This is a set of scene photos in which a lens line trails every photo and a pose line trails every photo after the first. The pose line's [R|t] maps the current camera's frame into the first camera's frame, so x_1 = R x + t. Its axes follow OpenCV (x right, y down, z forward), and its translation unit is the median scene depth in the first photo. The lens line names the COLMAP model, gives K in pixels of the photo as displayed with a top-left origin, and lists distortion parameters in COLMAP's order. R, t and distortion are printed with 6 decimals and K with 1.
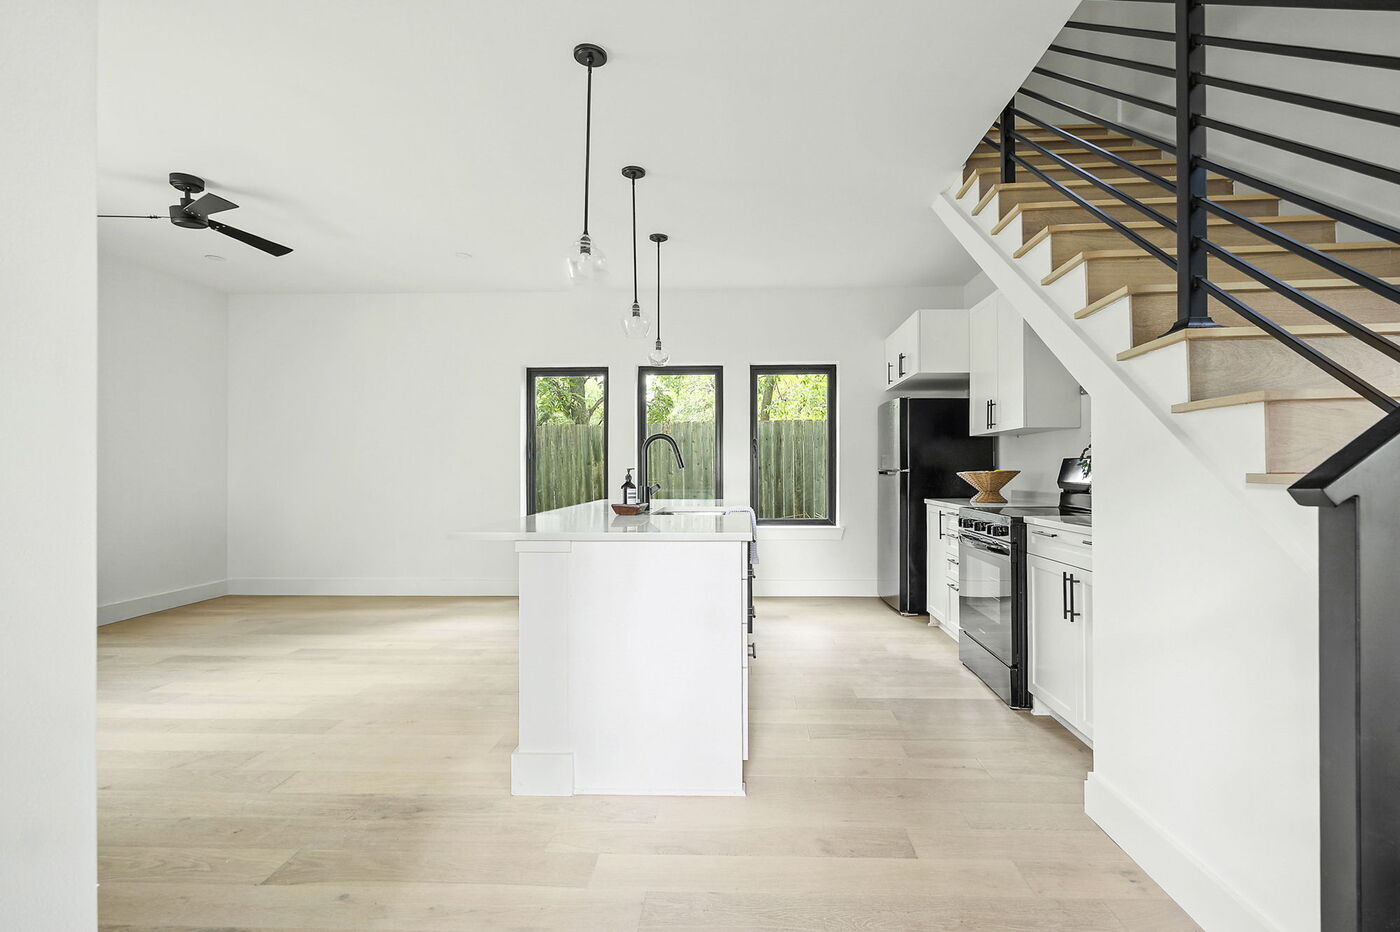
lens RADIAL K [[655.8, 0, 716.7], [0, 655.8, 469.4], [0, 0, 1]] dist [0.001735, 0.000284]
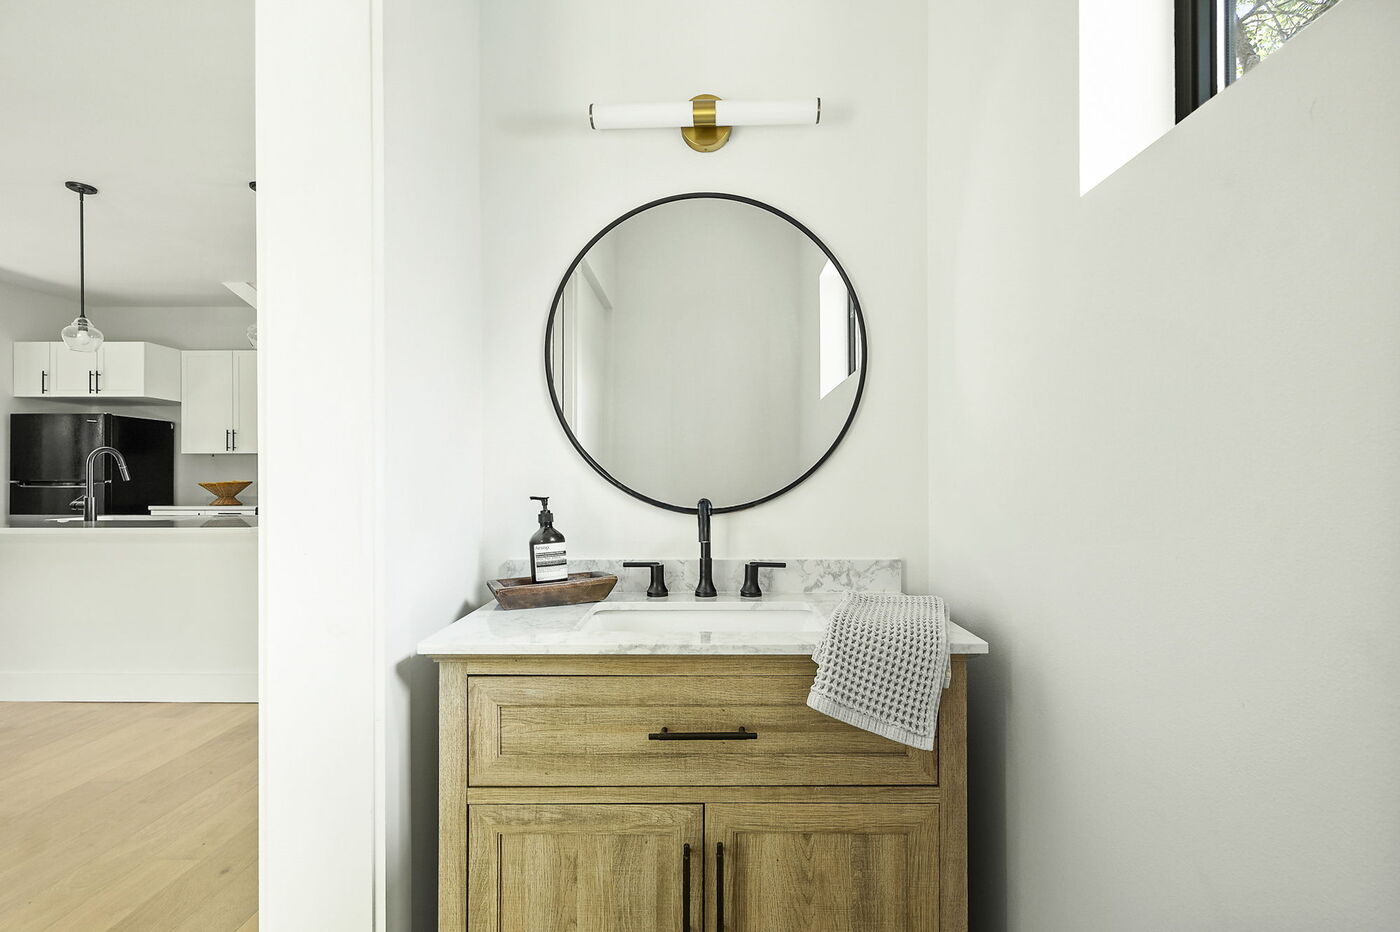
lens RADIAL K [[660.9, 0, 713.3], [0, 660.9, 471.6], [0, 0, 1]] dist [0.001260, 0.000210]
pose [[-0.070812, 0.009147, 0.997448, -1.463488], [0.001058, 0.999958, -0.009095, -0.007373], [-0.997489, 0.000411, -0.070819, 0.142661]]
